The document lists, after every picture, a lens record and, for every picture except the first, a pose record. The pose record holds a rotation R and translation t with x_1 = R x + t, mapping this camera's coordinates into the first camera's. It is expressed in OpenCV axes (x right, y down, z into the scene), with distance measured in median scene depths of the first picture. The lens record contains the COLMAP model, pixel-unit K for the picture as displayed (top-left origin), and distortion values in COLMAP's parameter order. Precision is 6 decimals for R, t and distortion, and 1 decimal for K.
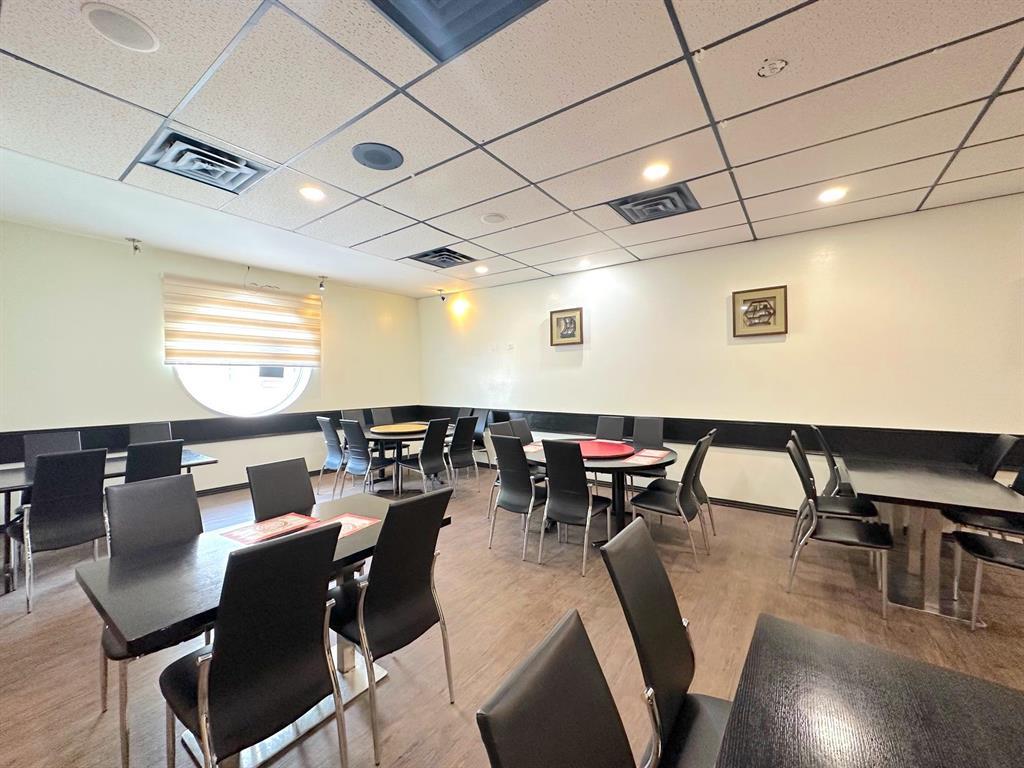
lens RADIAL K [[409.5, 0, 512.0], [0, 409.5, 387.1], [0, 0, 1]] dist [-0.001998, 0.001359]
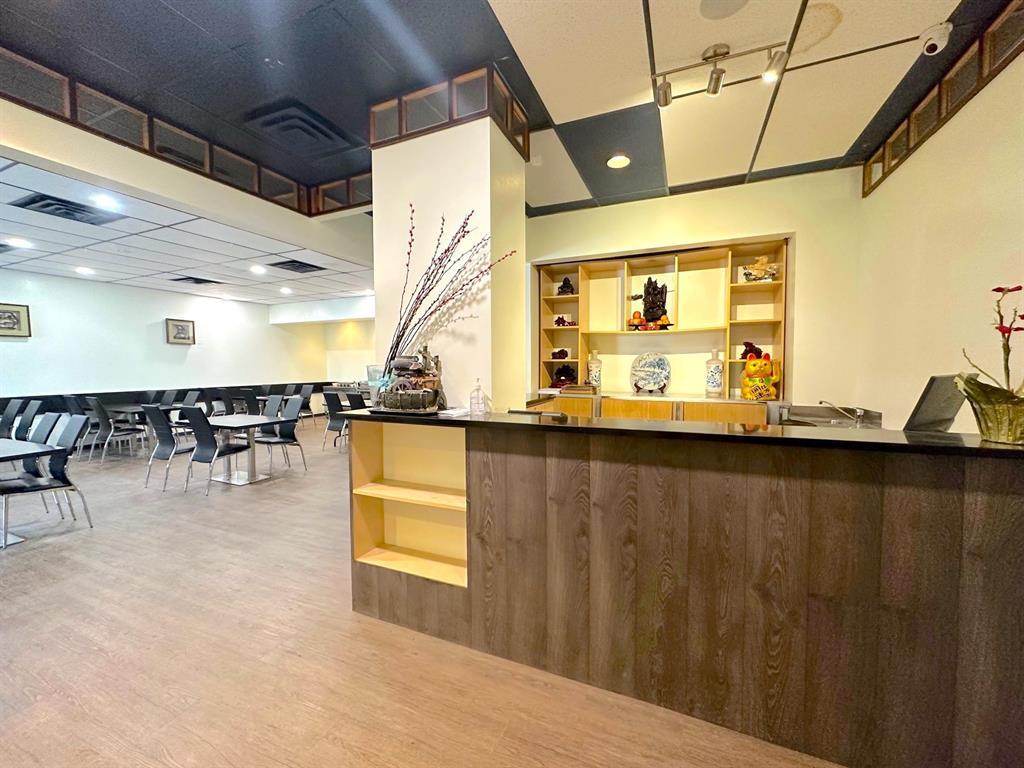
lens RADIAL K [[409.5, 0, 511.6], [0, 409.5, 383.8], [0, 0, 1]] dist [-0.001998, 0.001359]
pose [[-0.212027, -0.034935, 0.976639, -1.008420], [0.027592, 0.998748, 0.041716, 0.023897], [-0.976874, 0.035792, -0.210798, -0.353574]]
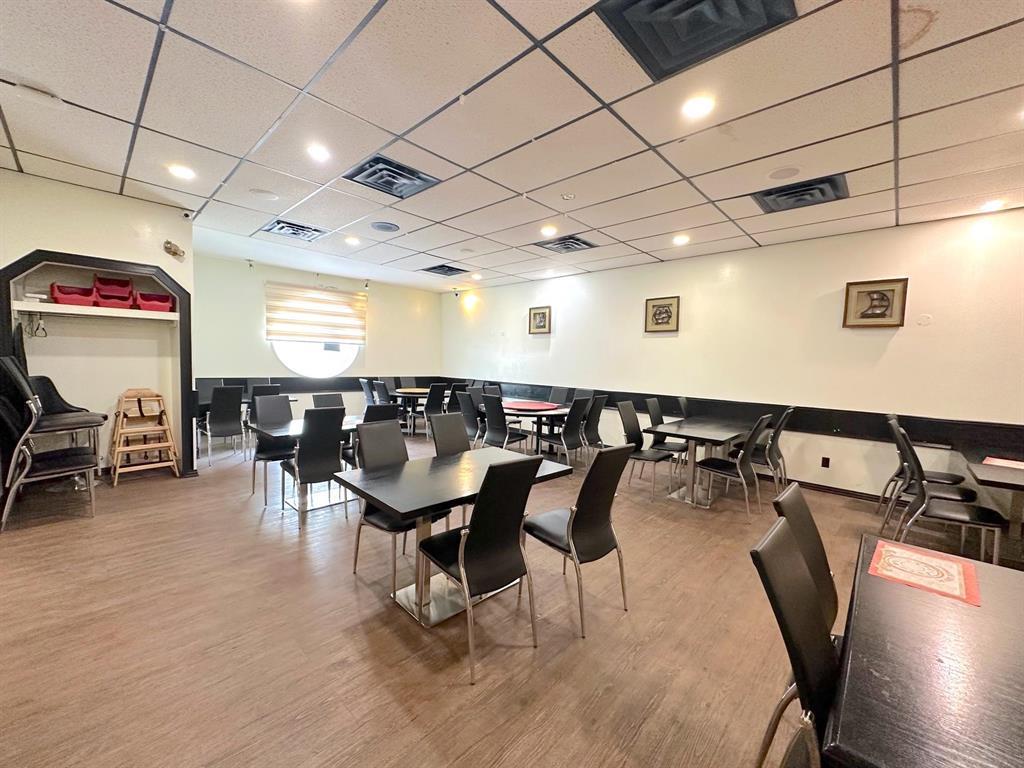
lens RADIAL K [[409.5, 0, 509.9], [0, 409.5, 386.2], [0, 0, 1]] dist [-0.001998, 0.001359]
pose [[0.989832, 0.043942, -0.135283, 0.256074], [-0.038185, 0.998263, 0.044863, 0.011780], [0.137019, -0.039241, 0.989791, -0.376185]]
